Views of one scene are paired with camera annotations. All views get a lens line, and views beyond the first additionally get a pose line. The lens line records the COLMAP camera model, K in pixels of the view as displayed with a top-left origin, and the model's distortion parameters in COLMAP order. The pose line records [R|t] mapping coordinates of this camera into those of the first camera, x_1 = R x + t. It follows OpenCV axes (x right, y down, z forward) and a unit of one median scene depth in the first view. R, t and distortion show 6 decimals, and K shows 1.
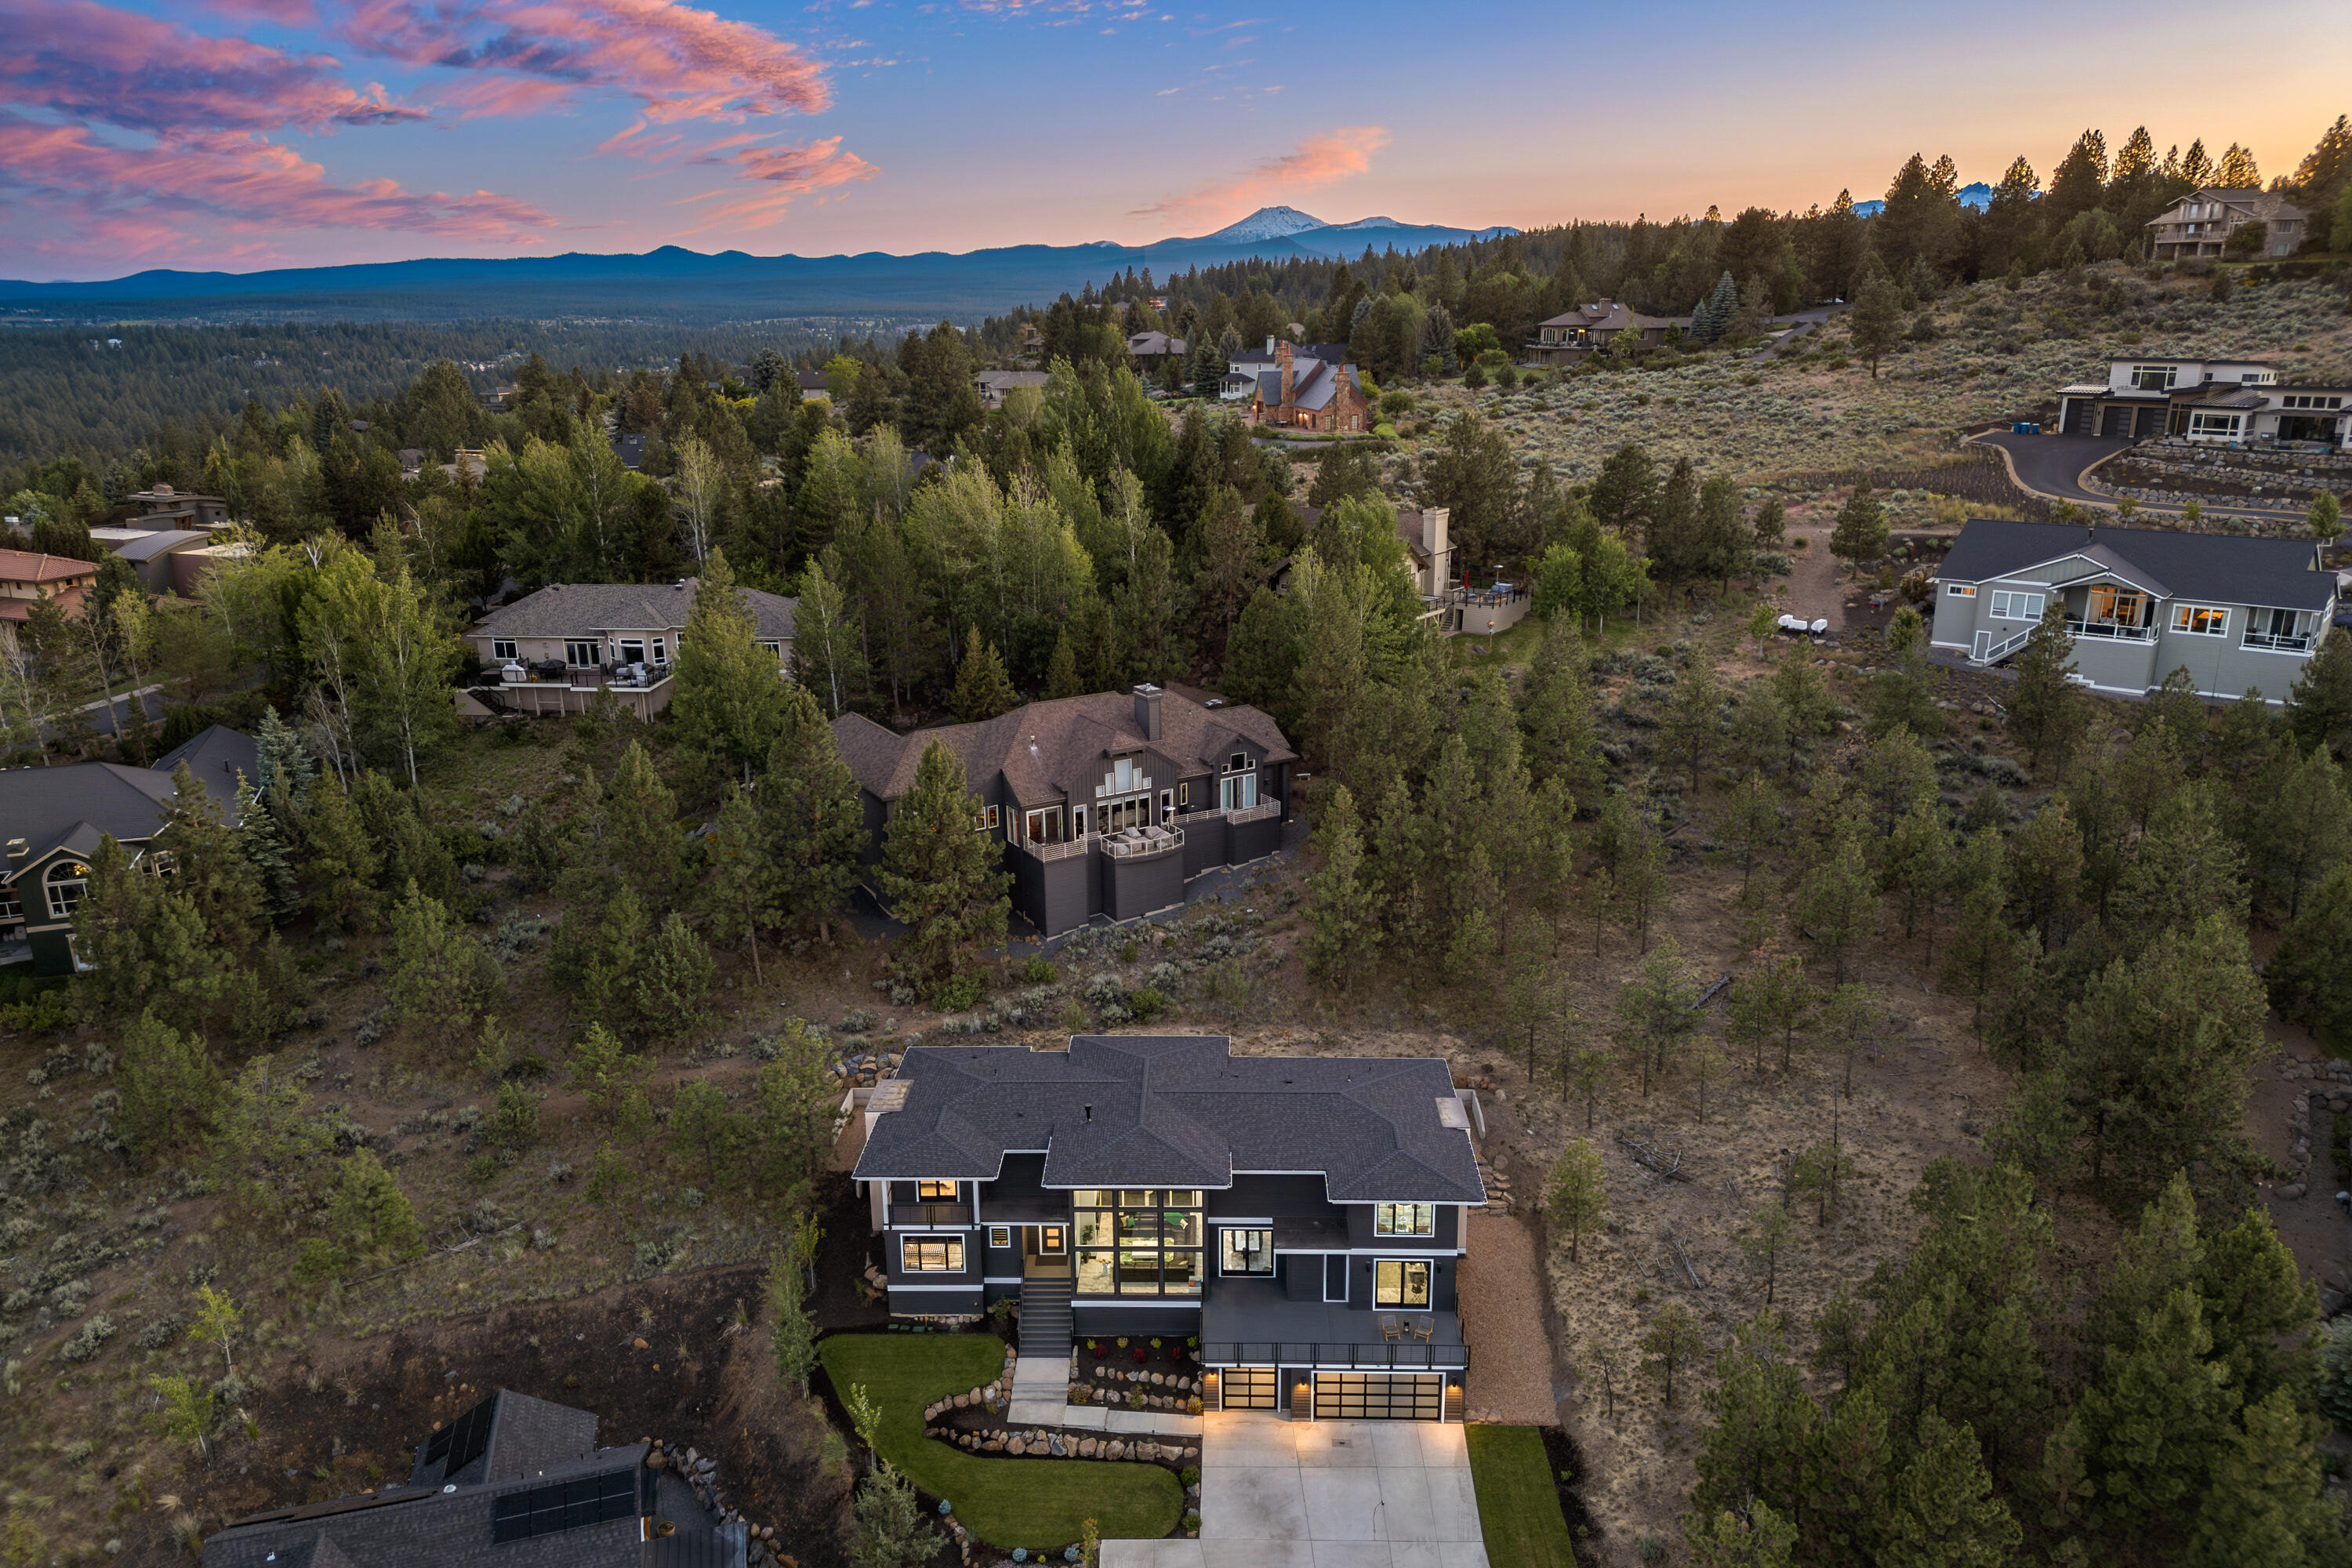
lens RADIAL K [[1651.2, 0, 1176.0], [0, 1651.2, 784.0], [0, 0, 1]] dist [0.037673, -0.000048]
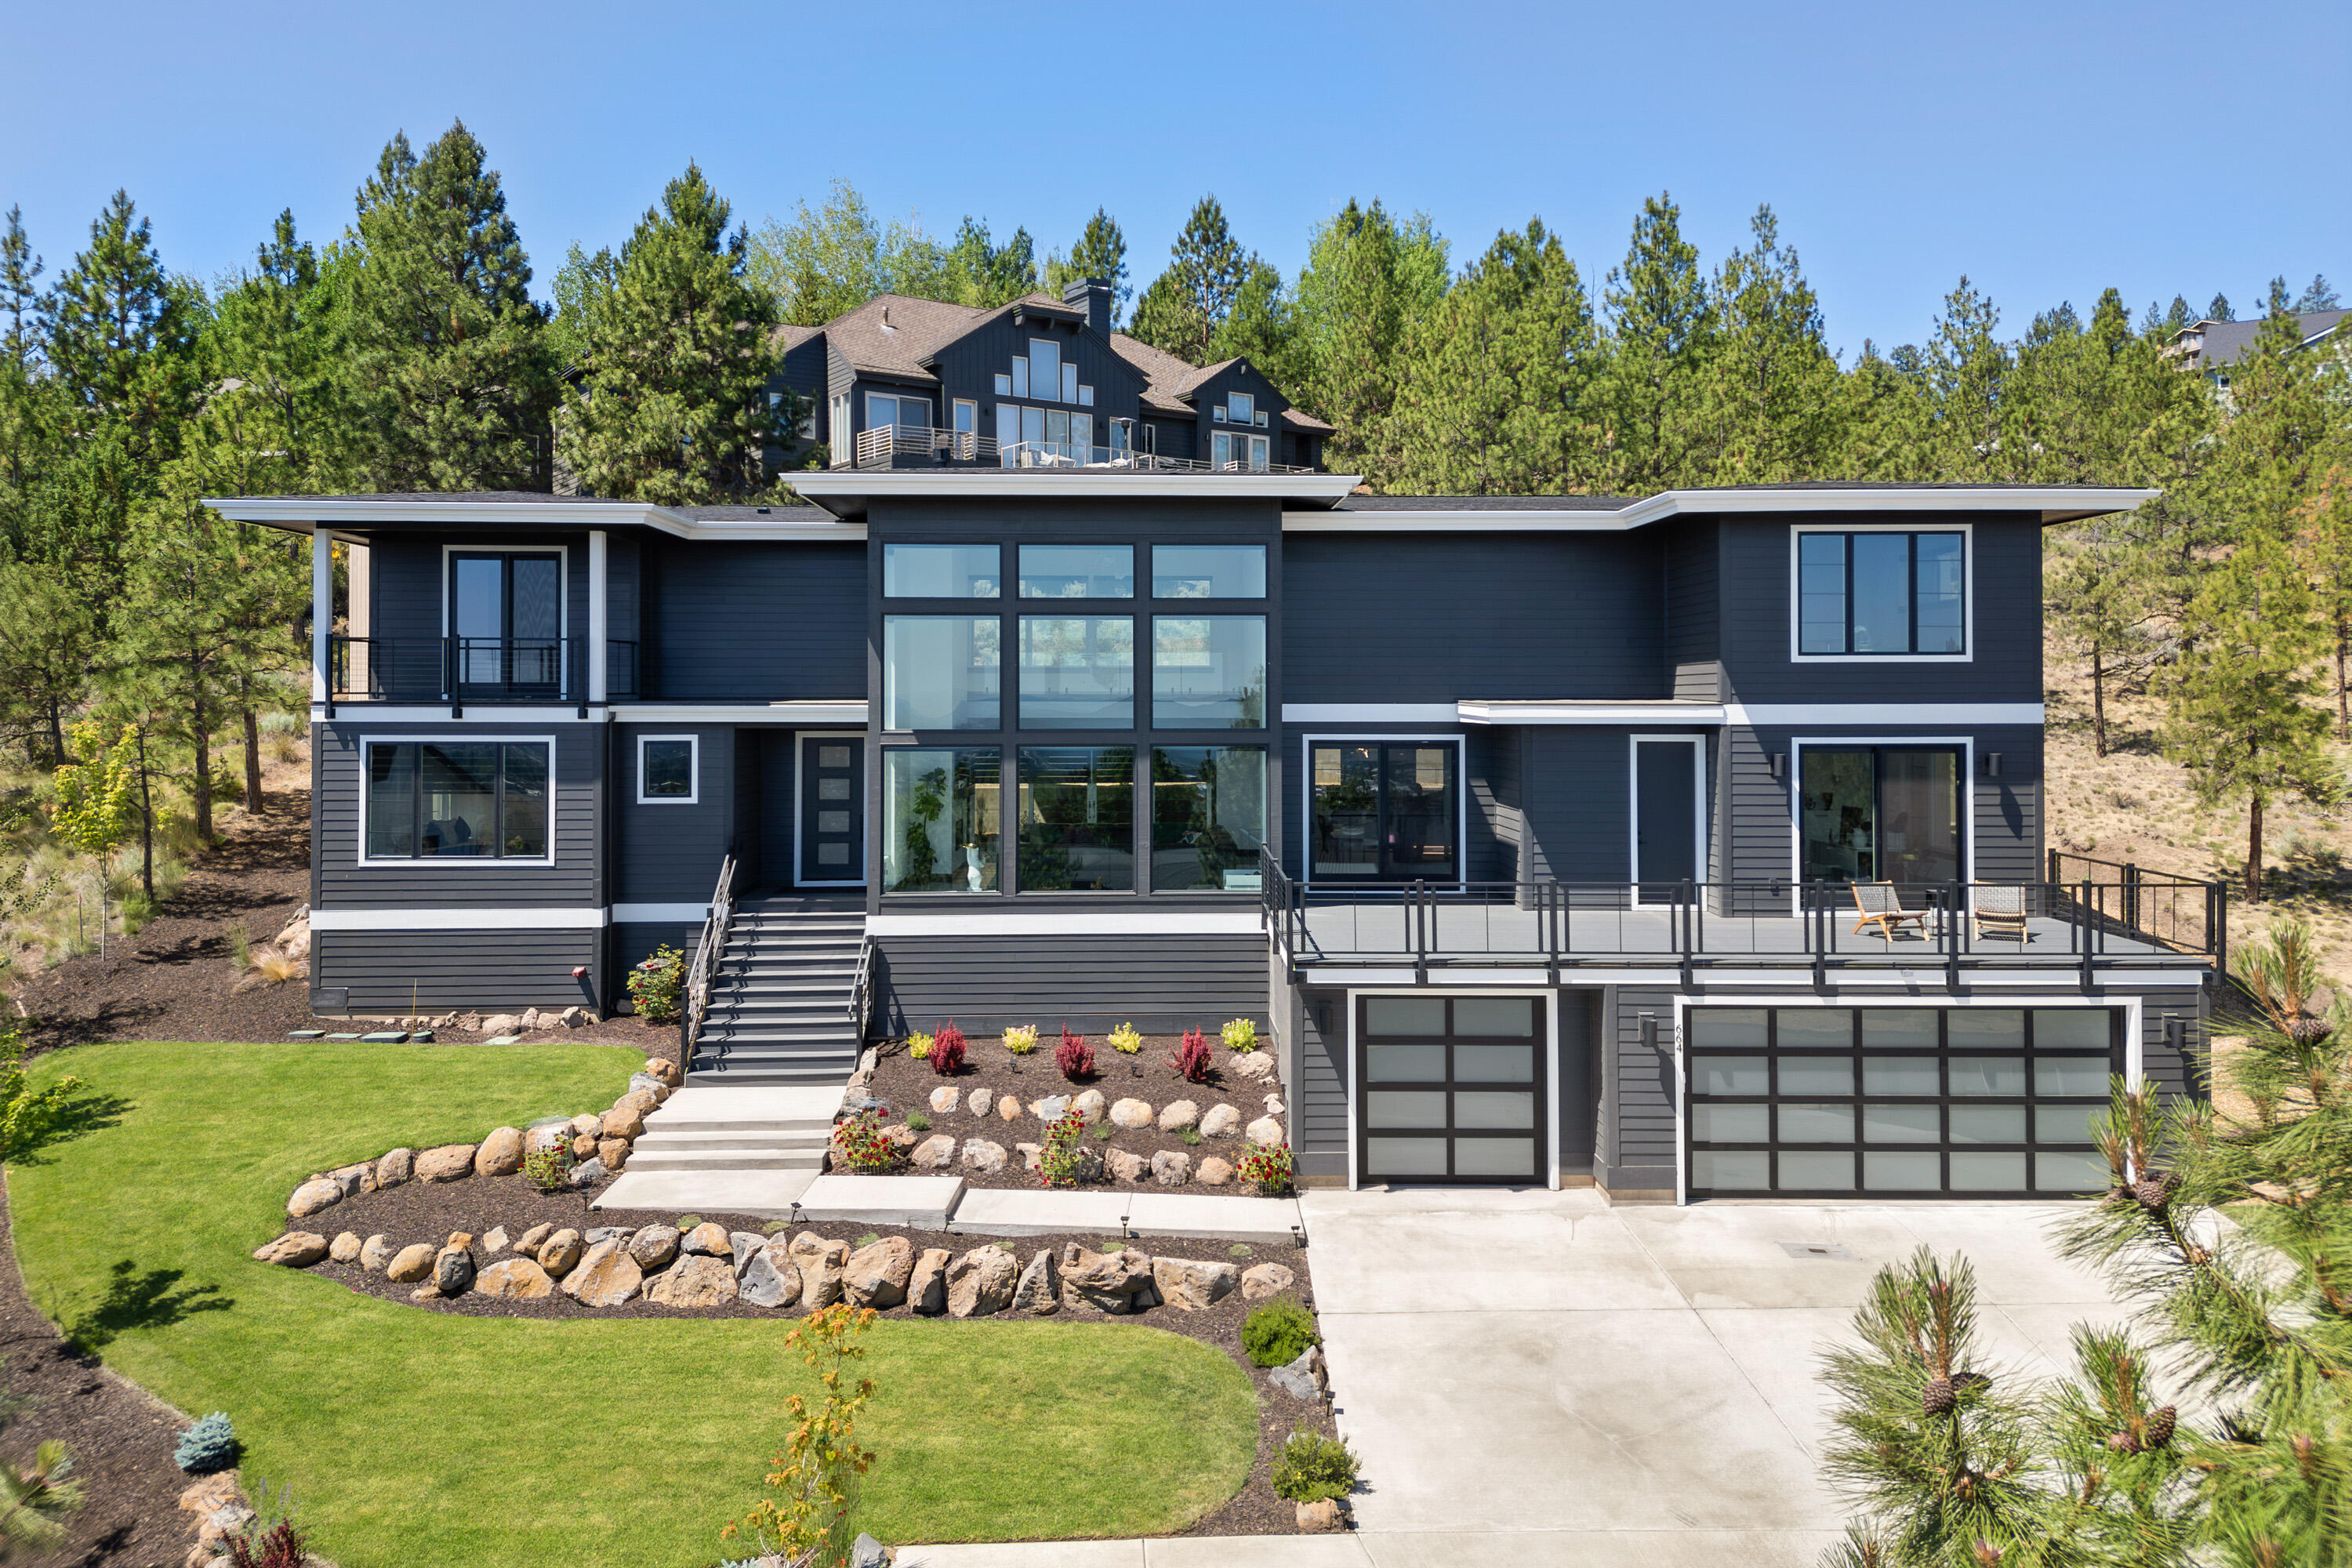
lens RADIAL K [[1634.9, 0, 1173.7], [0, 1634.9, 673.6], [0, 0, 1]] dist [0.074132, -0.077115]
pose [[0.998865, 0.009249, 0.046718, -0.018471], [0.005218, 0.953798, -0.300404, 0.373334], [-0.047338, 0.300307, 0.952667, 0.691768]]
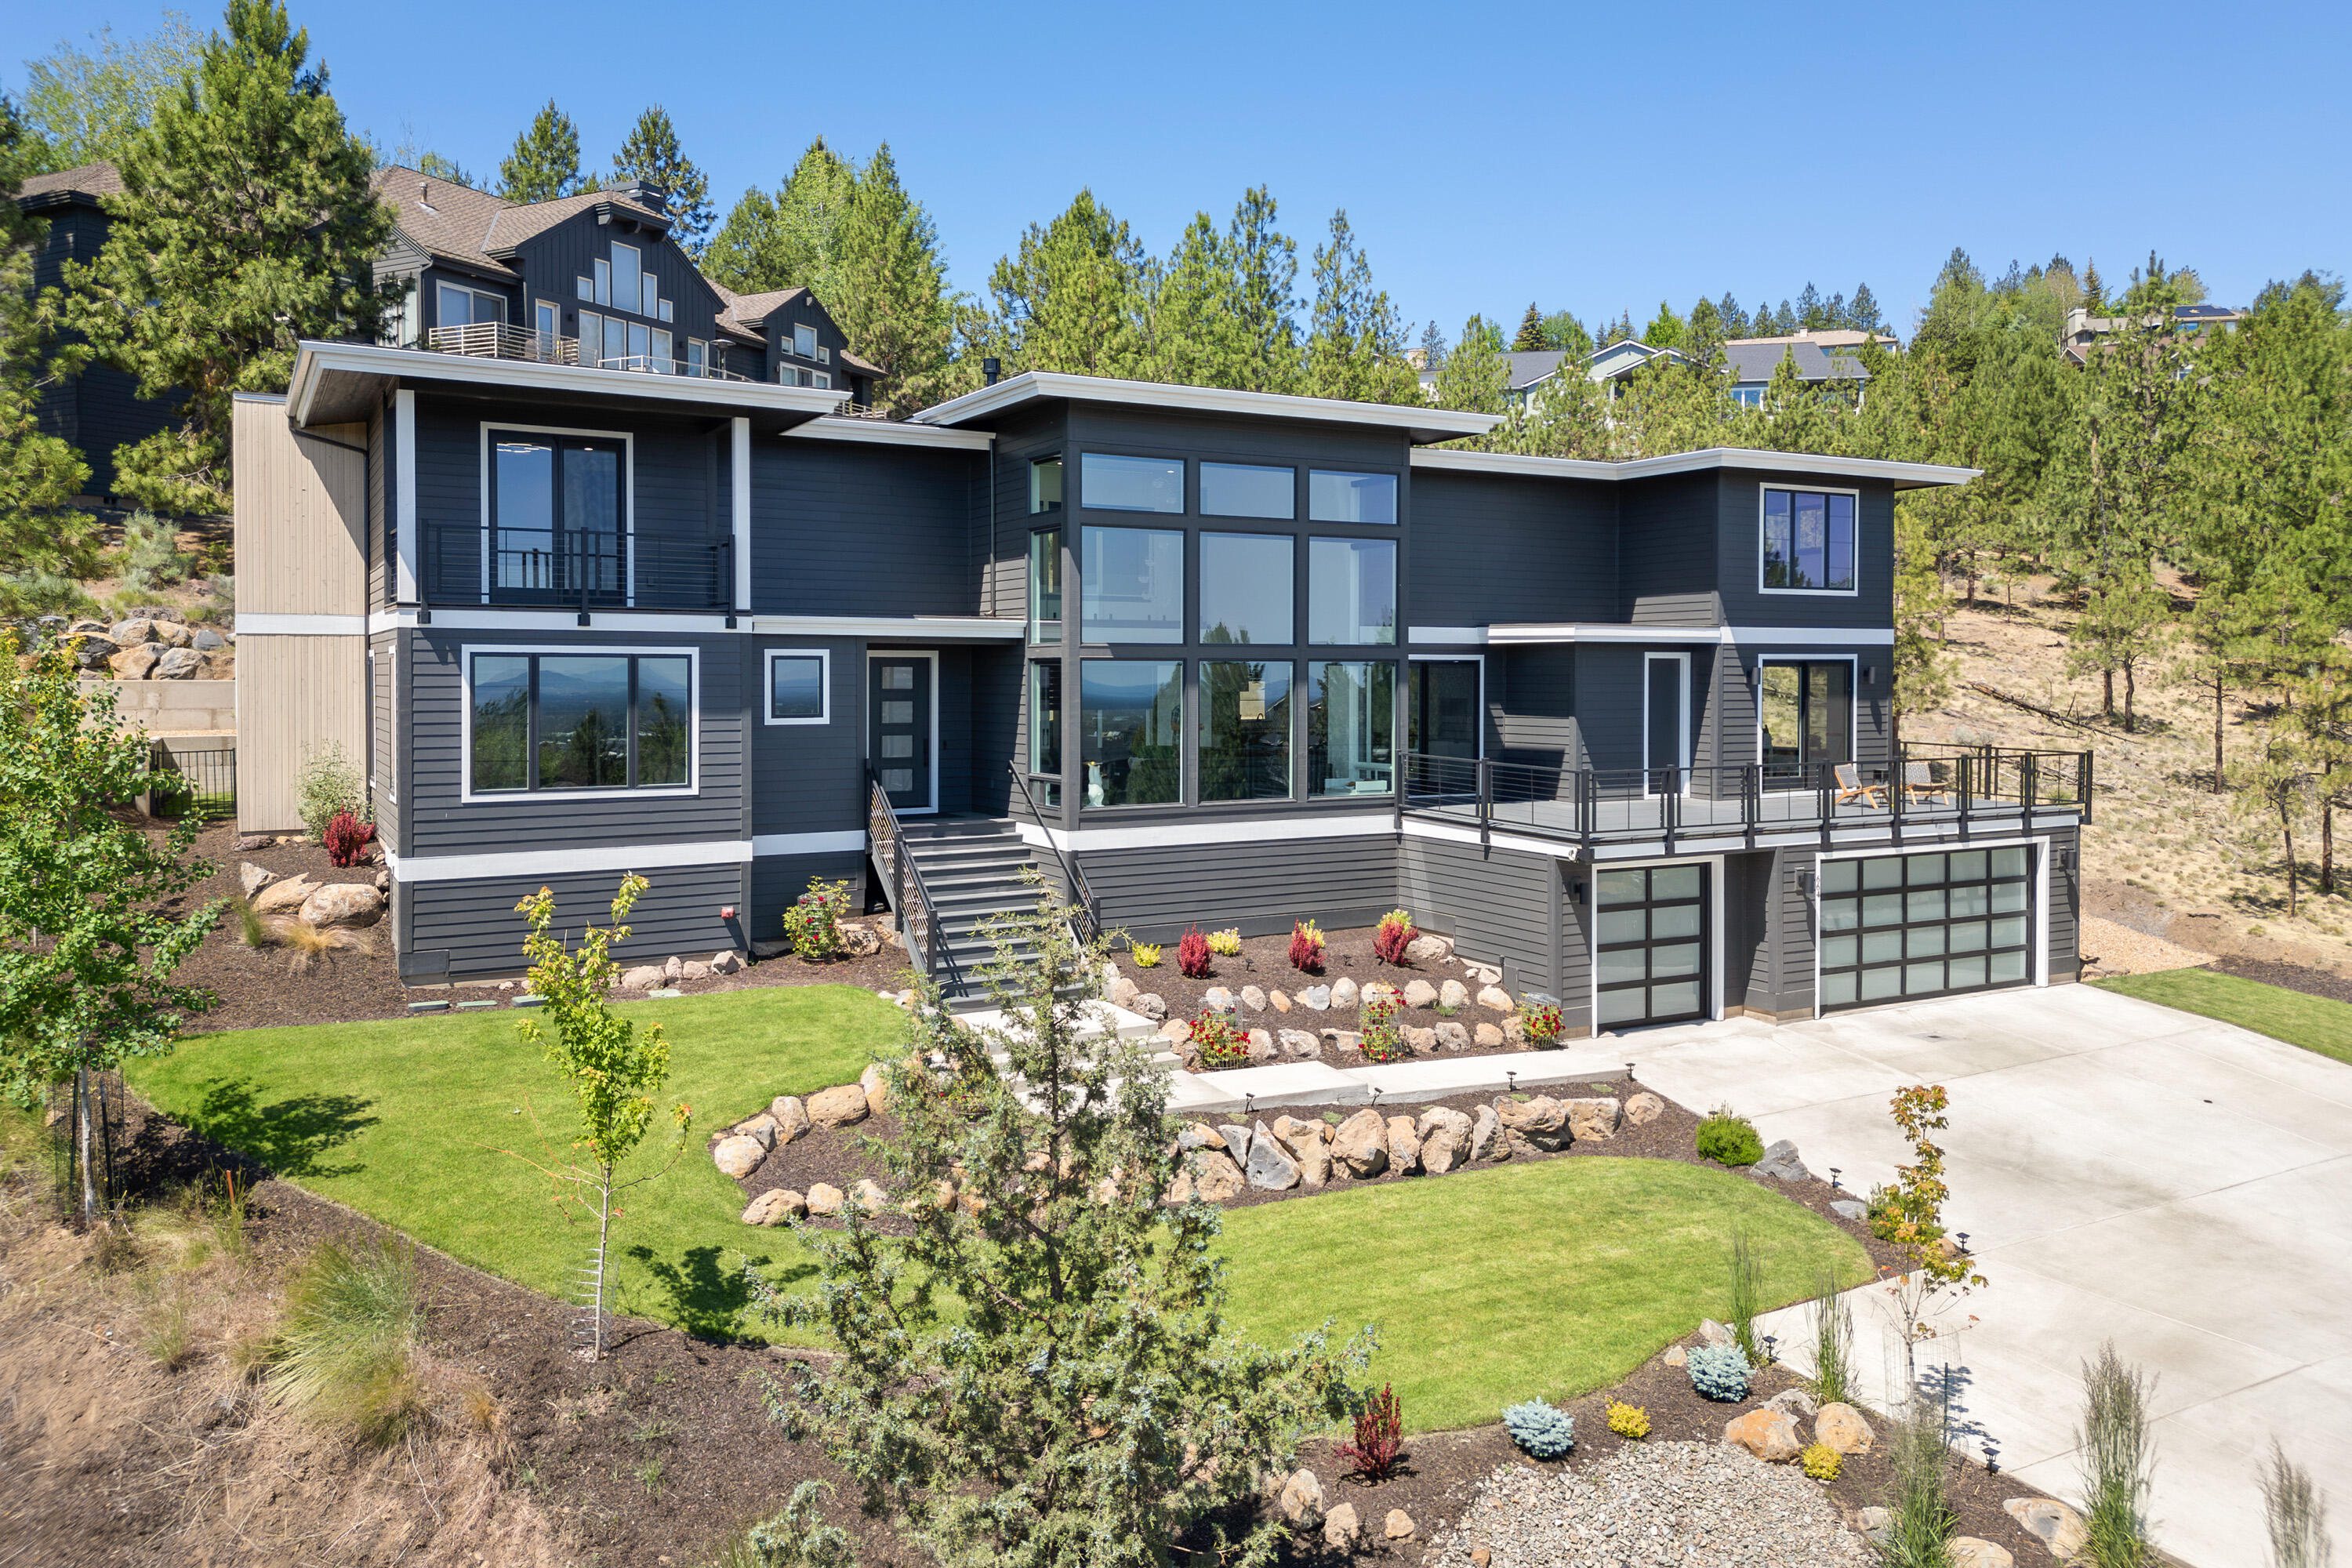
lens RADIAL K [[1654.1, 0, 1172.3], [0, 1654.1, 674.3], [0, 0, 1]] dist [0.093795, -0.140668]
pose [[0.857701, 0.008434, 0.514080, -0.215542], [0.138230, 0.959269, -0.246364, 0.373923], [-0.495219, 0.282368, 0.821600, 0.736346]]
